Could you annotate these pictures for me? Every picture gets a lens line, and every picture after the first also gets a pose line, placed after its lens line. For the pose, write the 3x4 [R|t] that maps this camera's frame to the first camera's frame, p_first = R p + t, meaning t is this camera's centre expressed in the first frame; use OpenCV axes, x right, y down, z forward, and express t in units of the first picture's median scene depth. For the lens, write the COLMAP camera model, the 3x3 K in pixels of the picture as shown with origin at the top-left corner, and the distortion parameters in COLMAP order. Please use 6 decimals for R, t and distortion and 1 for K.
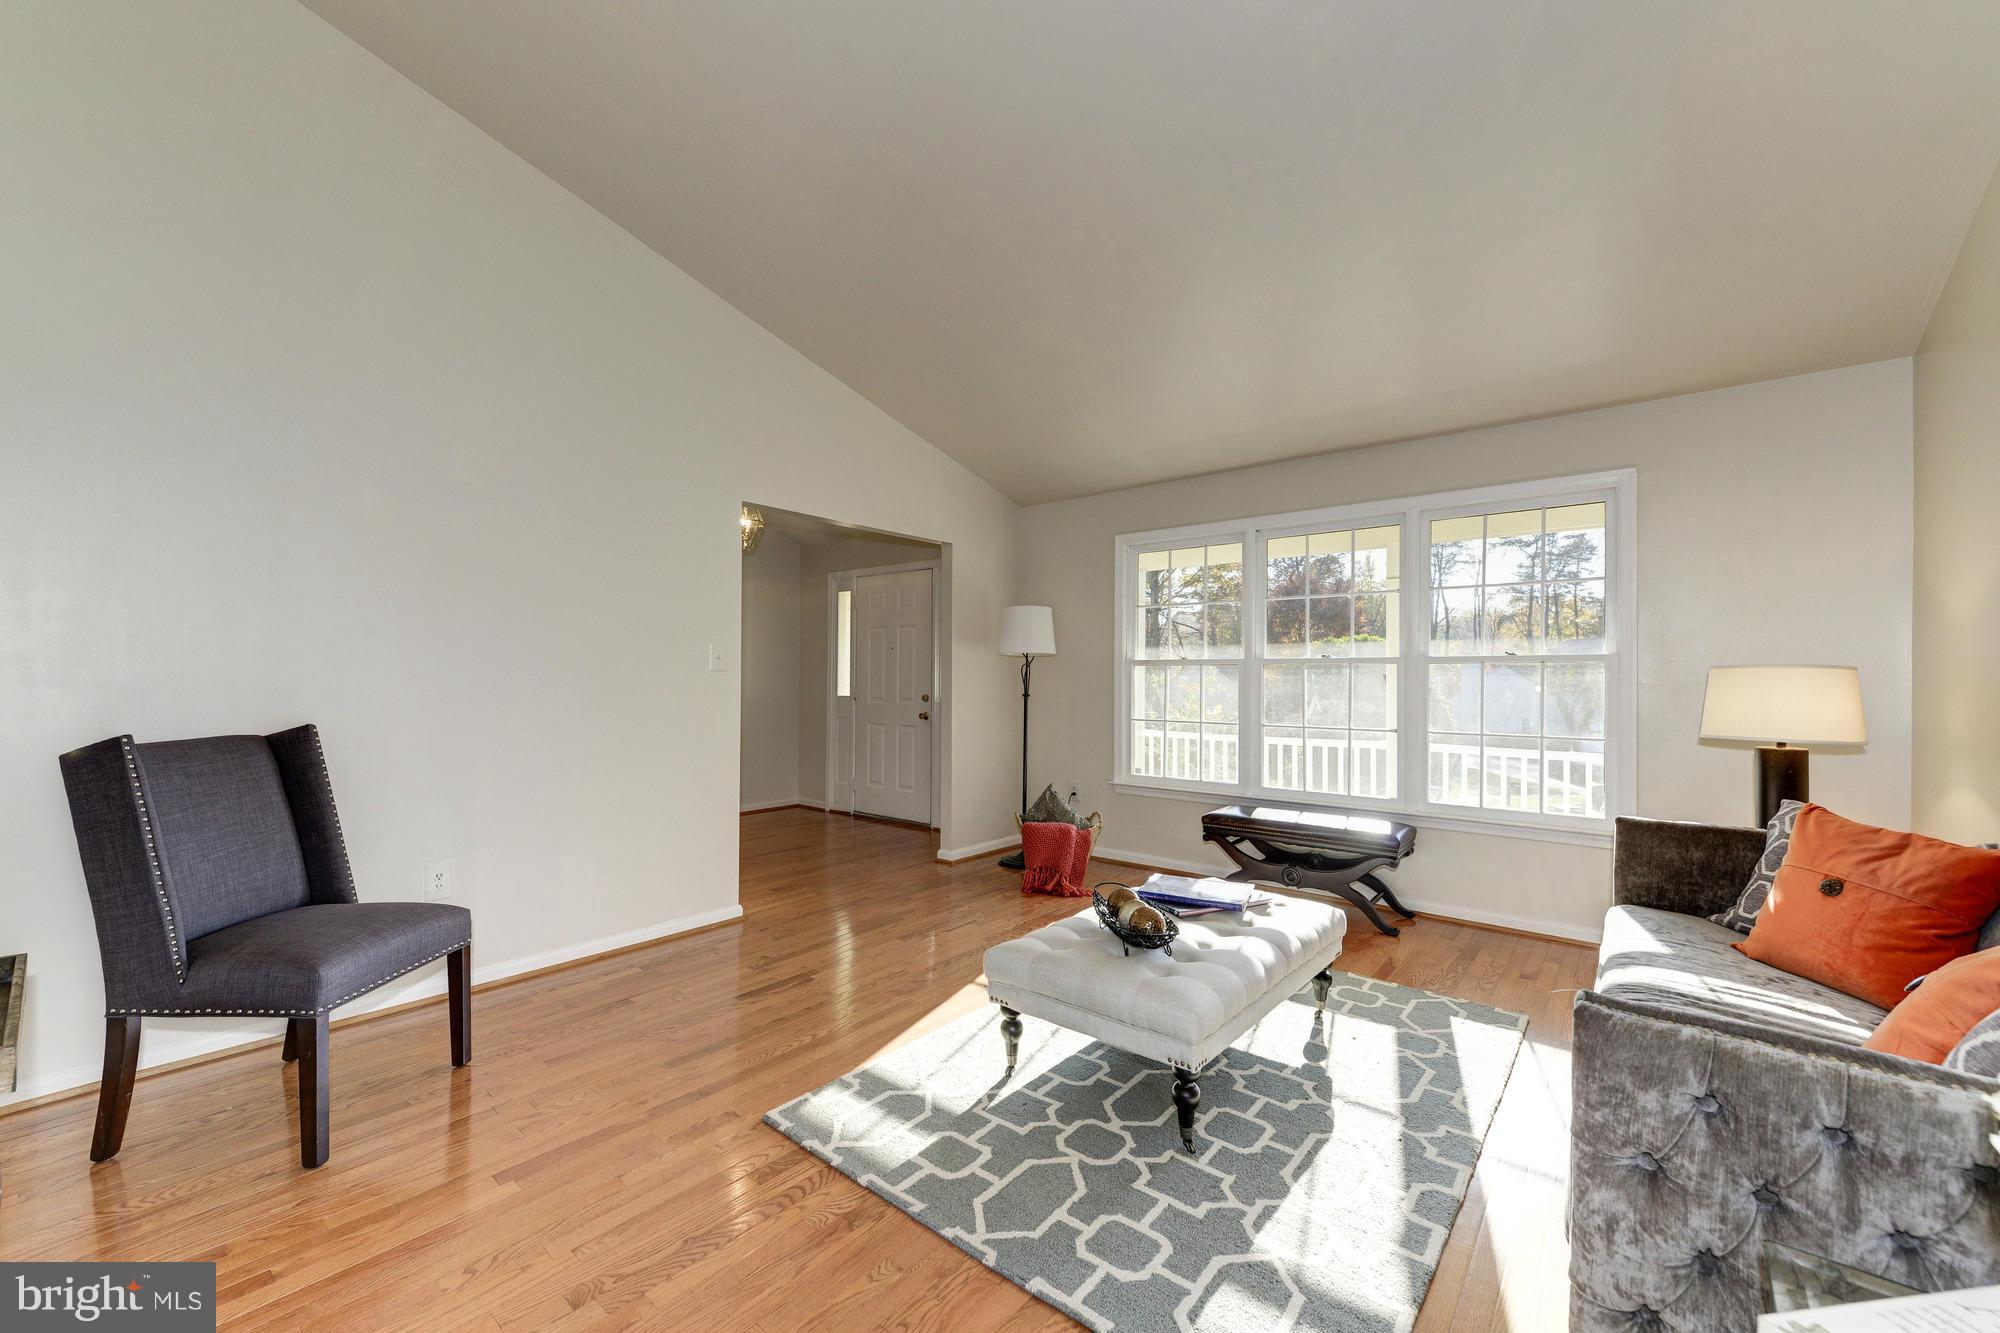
lens RADIAL K [[793.0, 0, 988.7], [0, 793.0, 665.6], [0, 0, 1]] dist [-0.001379, -0.000020]
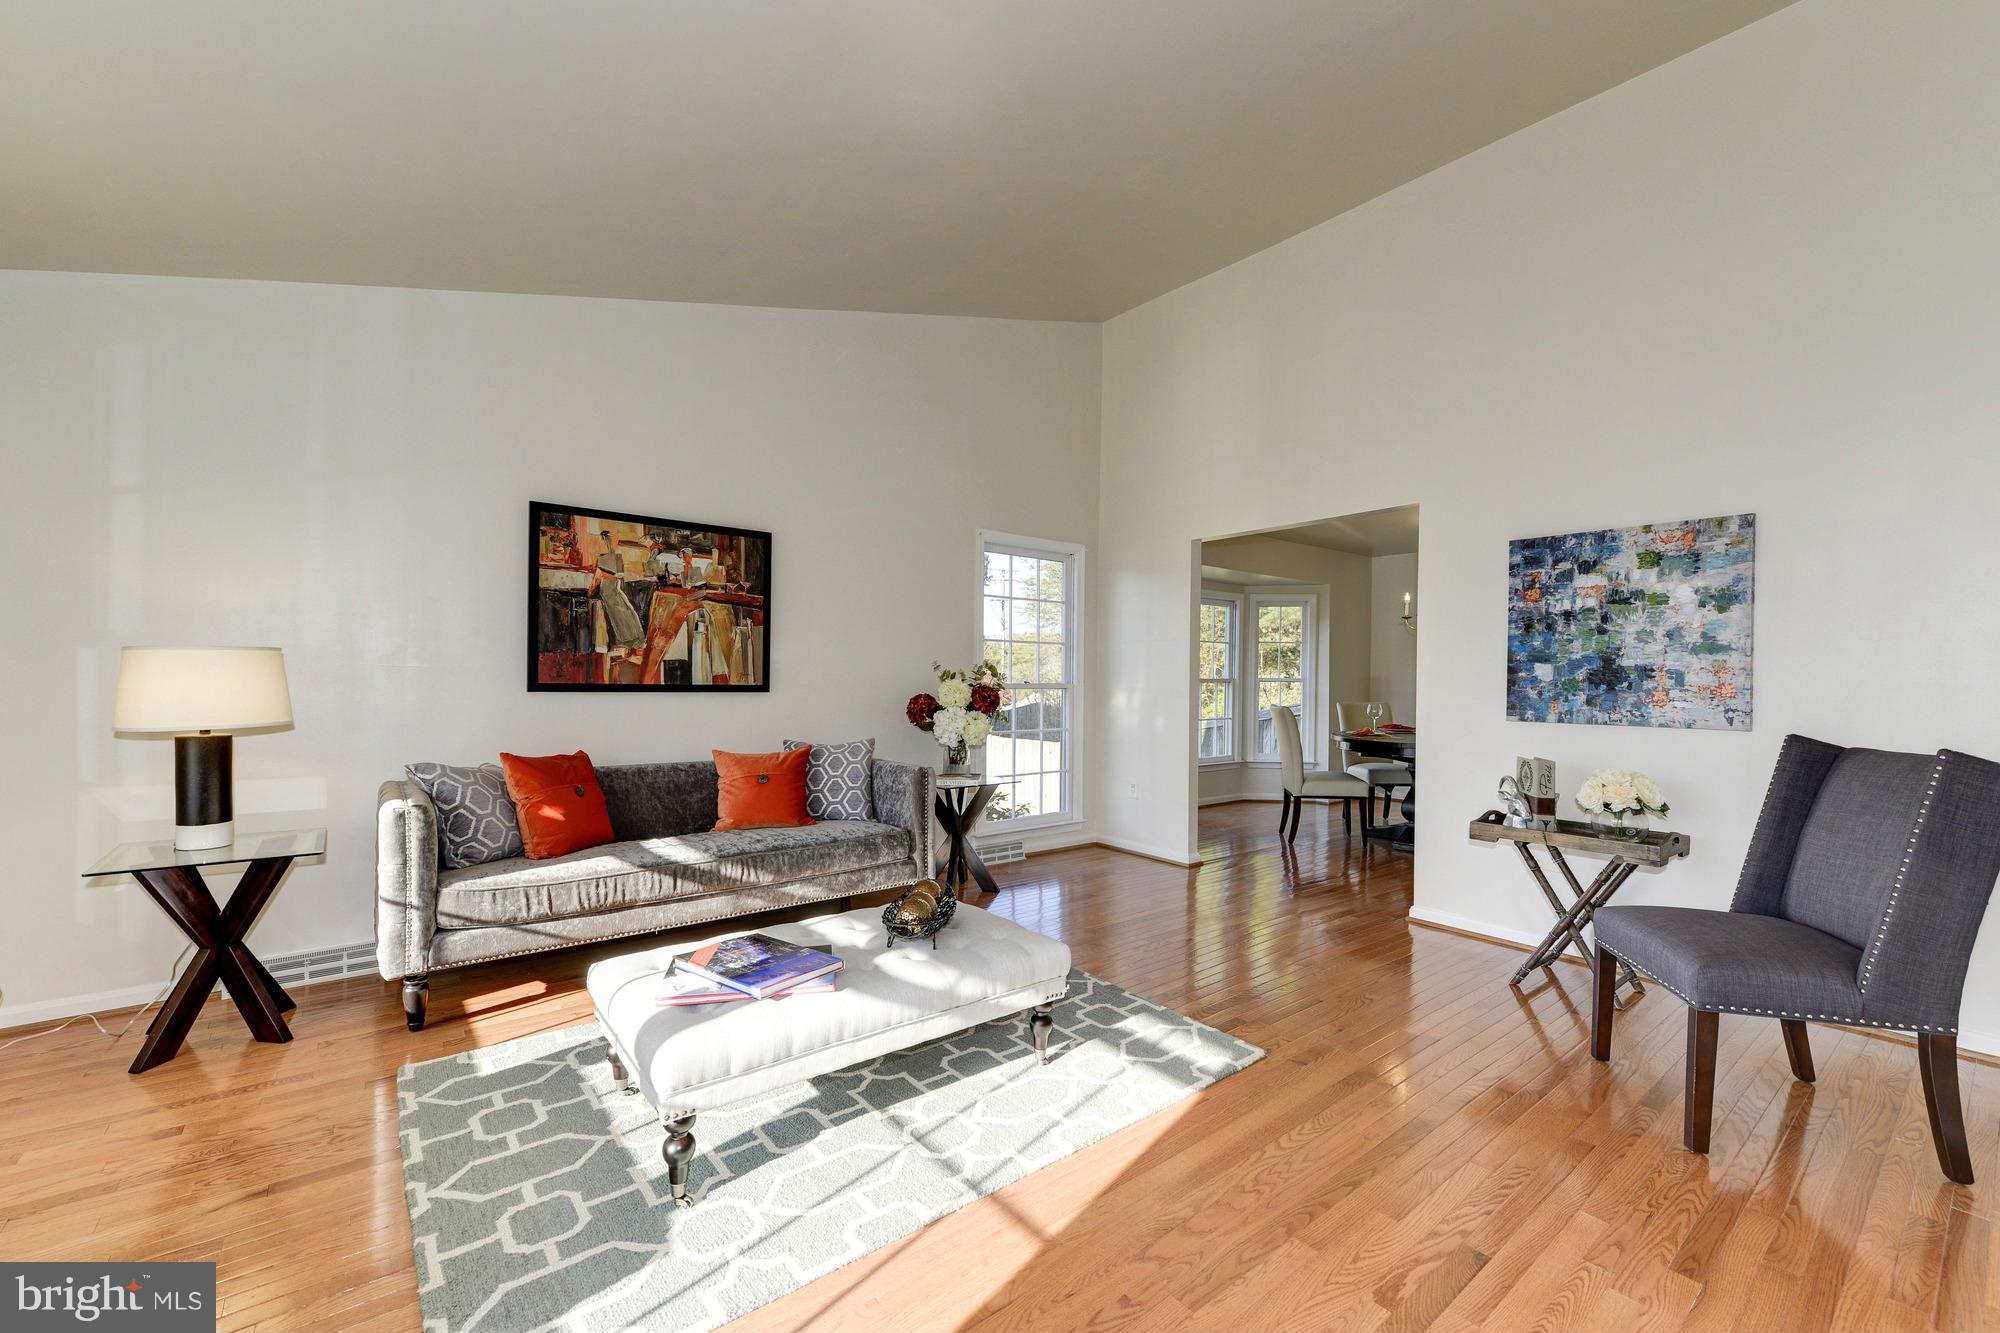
lens RADIAL K [[793.0, 0, 993.8], [0, 793.0, 682.3], [0, 0, 1]] dist [-0.001379, -0.000020]
pose [[-0.975919, -0.017081, 0.217462, -0.131527], [-0.020418, 0.999706, -0.013110, 0.042616], [-0.217174, -0.017235, -0.975981, 2.116420]]
